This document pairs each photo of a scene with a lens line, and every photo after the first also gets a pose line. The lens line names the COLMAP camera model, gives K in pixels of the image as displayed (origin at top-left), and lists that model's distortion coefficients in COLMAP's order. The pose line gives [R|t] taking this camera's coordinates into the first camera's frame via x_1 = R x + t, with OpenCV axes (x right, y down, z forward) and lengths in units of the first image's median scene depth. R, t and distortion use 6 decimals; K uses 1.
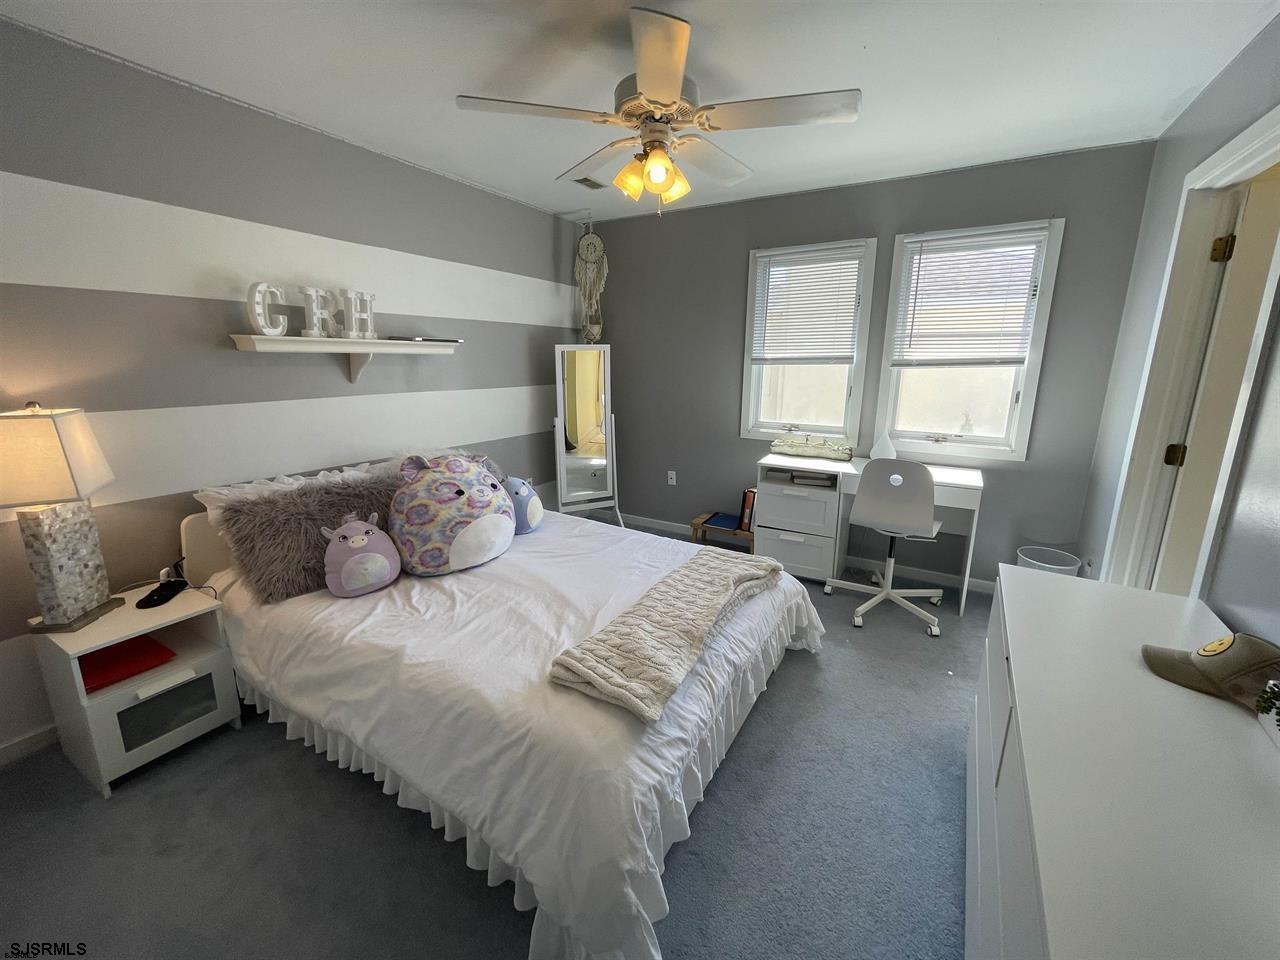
lens RADIAL K [[517.4, 0, 639.1], [0, 517.4, 472.1], [0, 0, 1]] dist [-0.006218, 0.000684]
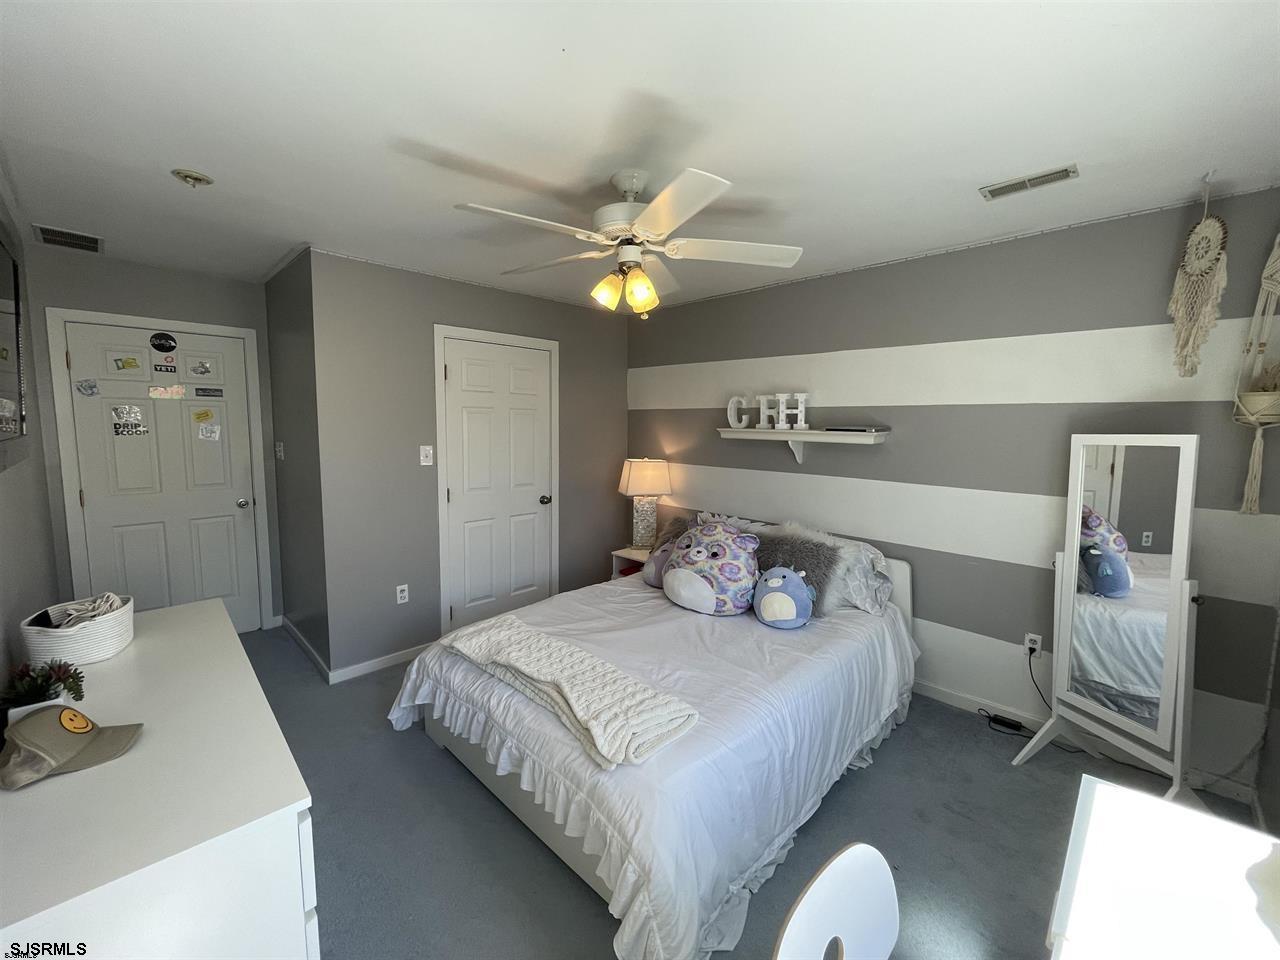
lens RADIAL K [[517.4, 0, 639.1], [0, 517.4, 472.1], [0, 0, 1]] dist [-0.006218, 0.000684]
pose [[-0.231924, 0.078212, -0.969585, 0.853960], [-0.227309, 0.964808, 0.132199, -0.261915], [0.945802, 0.251055, -0.205983, 1.021821]]
